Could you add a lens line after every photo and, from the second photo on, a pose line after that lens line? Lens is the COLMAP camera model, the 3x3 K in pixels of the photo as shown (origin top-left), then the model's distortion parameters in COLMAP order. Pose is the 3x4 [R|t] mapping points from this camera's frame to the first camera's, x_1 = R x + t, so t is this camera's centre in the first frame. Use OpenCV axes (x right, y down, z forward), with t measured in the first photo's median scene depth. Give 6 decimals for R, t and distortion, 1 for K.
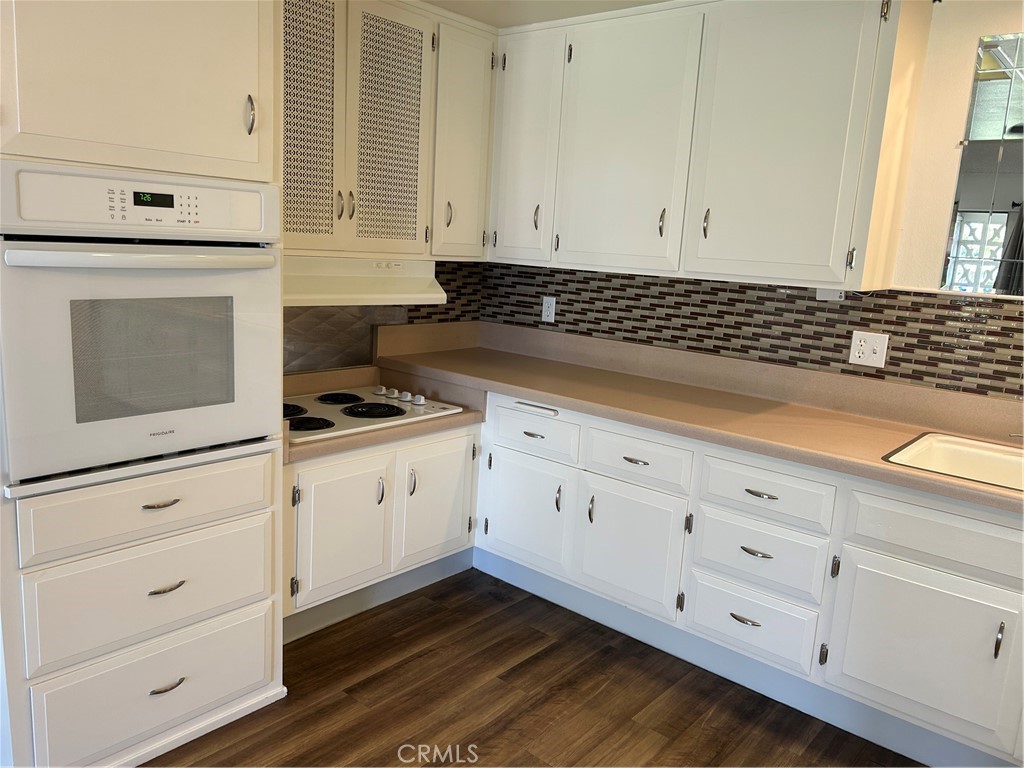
lens RADIAL K [[766.0, 0, 517.8], [0, 766.0, 385.2], [0, 0, 1]] dist [0.062266, -0.067802]
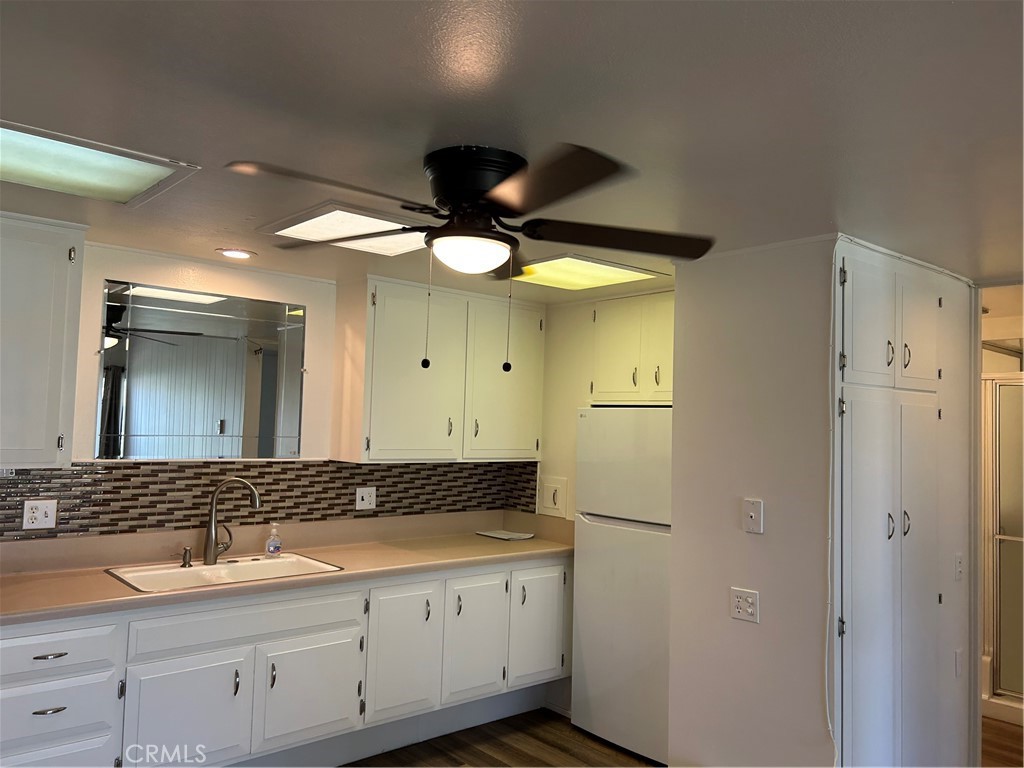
lens RADIAL K [[766.0, 0, 514.2], [0, 766.0, 387.6], [0, 0, 1]] dist [0.062266, -0.067802]
pose [[0.154236, -0.007636, 0.988005, -0.598548], [0.158220, 0.987256, -0.017070, -0.102644], [-0.975283, 0.158955, 0.153479, 0.087434]]
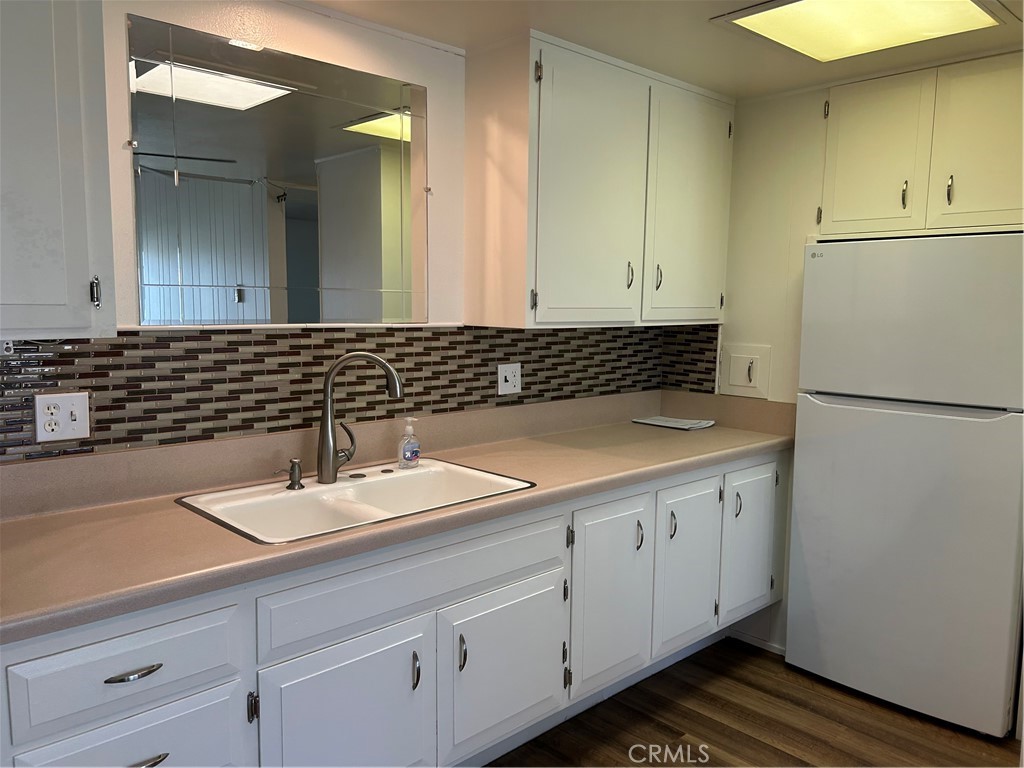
lens RADIAL K [[766.0, 0, 521.1], [0, 766.0, 388.3], [0, 0, 1]] dist [0.062266, -0.067802]
pose [[0.107785, -0.170104, 0.979514, -0.194435], [0.175490, 0.973038, 0.149669, -0.104615], [-0.978563, 0.155762, 0.134731, 0.489224]]
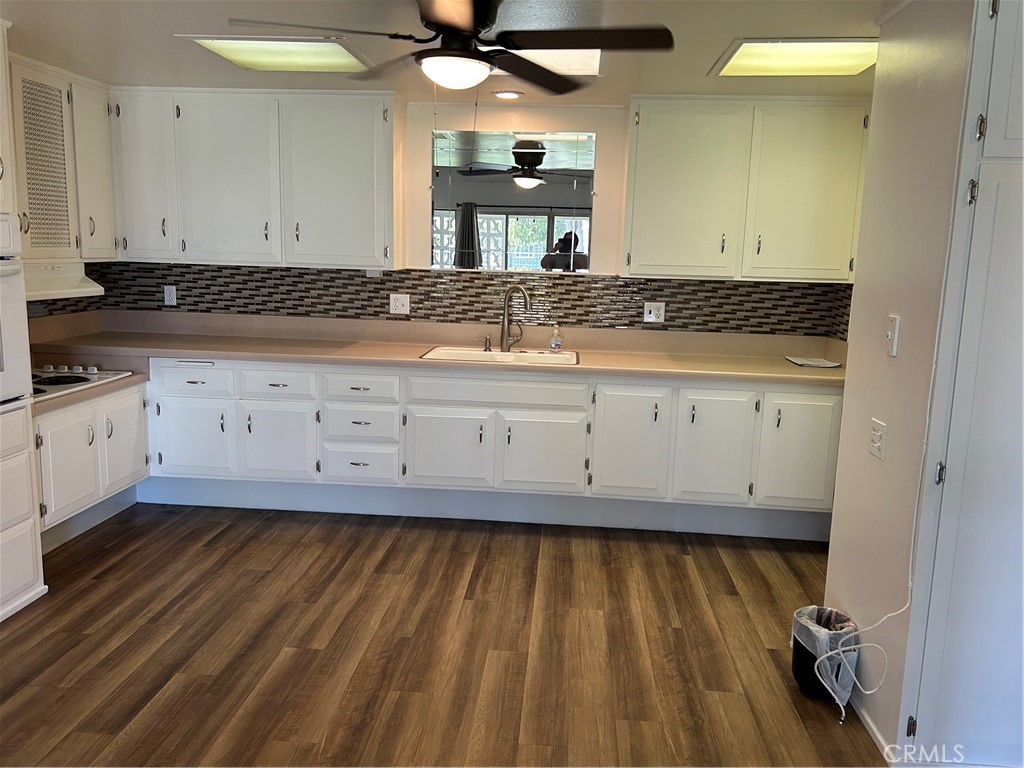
lens RADIAL K [[766.0, 0, 513.9], [0, 766.0, 376.7], [0, 0, 1]] dist [0.062266, -0.067802]
pose [[0.809021, -0.131146, 0.572962, -0.338912], [0.126654, 0.990787, 0.047947, 0.063901], [-0.573971, 0.033778, 0.818178, -0.534300]]
